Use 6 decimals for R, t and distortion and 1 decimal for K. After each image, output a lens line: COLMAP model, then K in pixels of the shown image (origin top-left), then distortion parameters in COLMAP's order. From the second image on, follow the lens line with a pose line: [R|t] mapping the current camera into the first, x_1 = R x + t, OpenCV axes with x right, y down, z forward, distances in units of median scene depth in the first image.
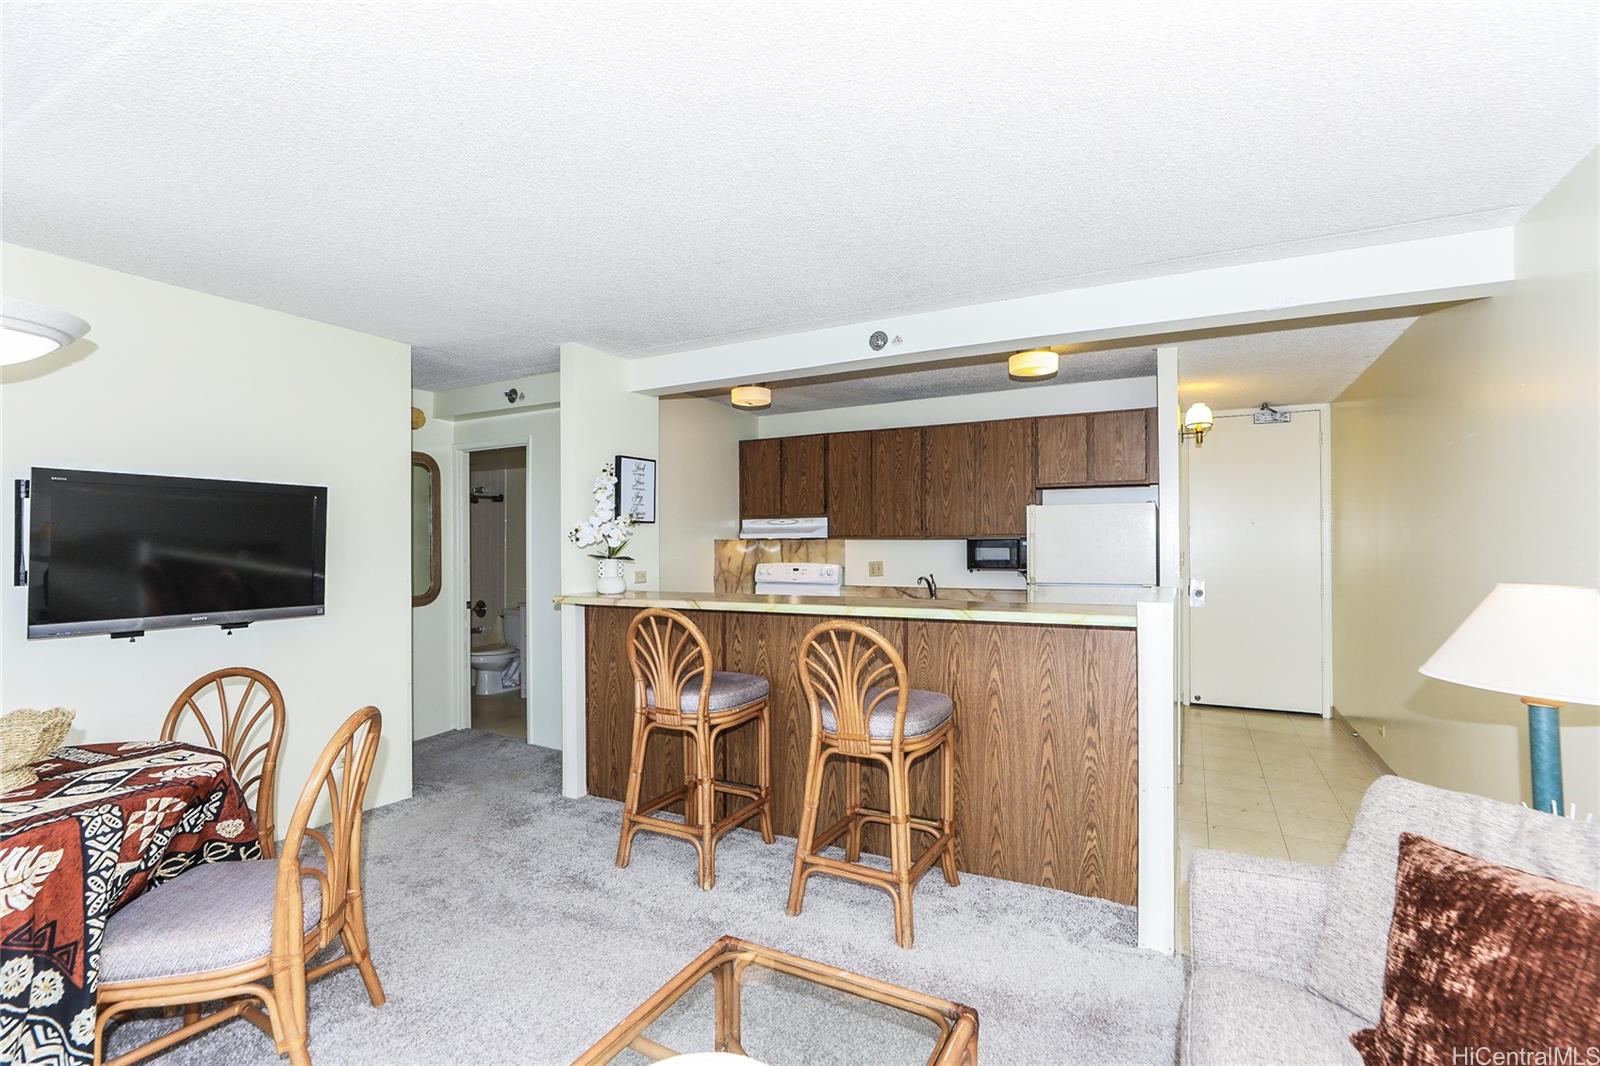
lens RADIAL K [[736.4, 0, 804.5], [0, 736.4, 542.0], [0, 0, 1]] dist [-0.017805, 0.000704]
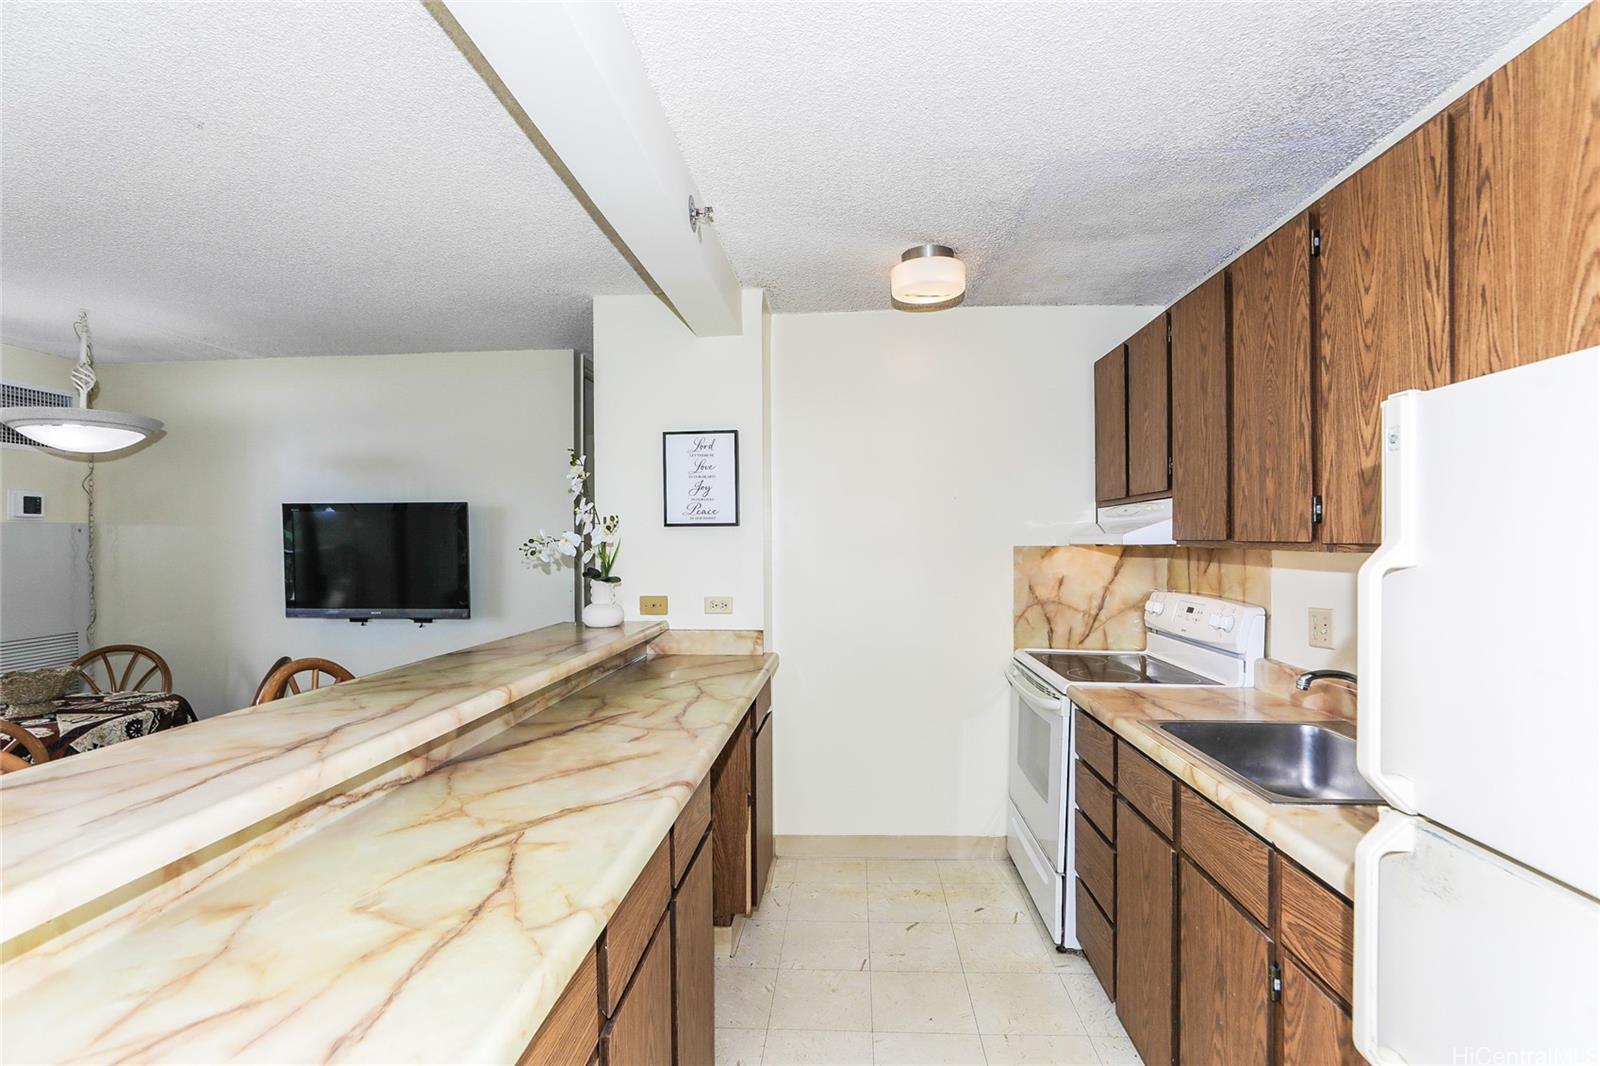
lens RADIAL K [[736.4, 0, 804.5], [0, 736.4, 542.0], [0, 0, 1]] dist [-0.017805, 0.000704]
pose [[0.398655, 0.003655, -0.917094, 0.438208], [0.006619, 0.999955, 0.006863, -0.015193], [0.917077, -0.008806, 0.398612, 0.810510]]
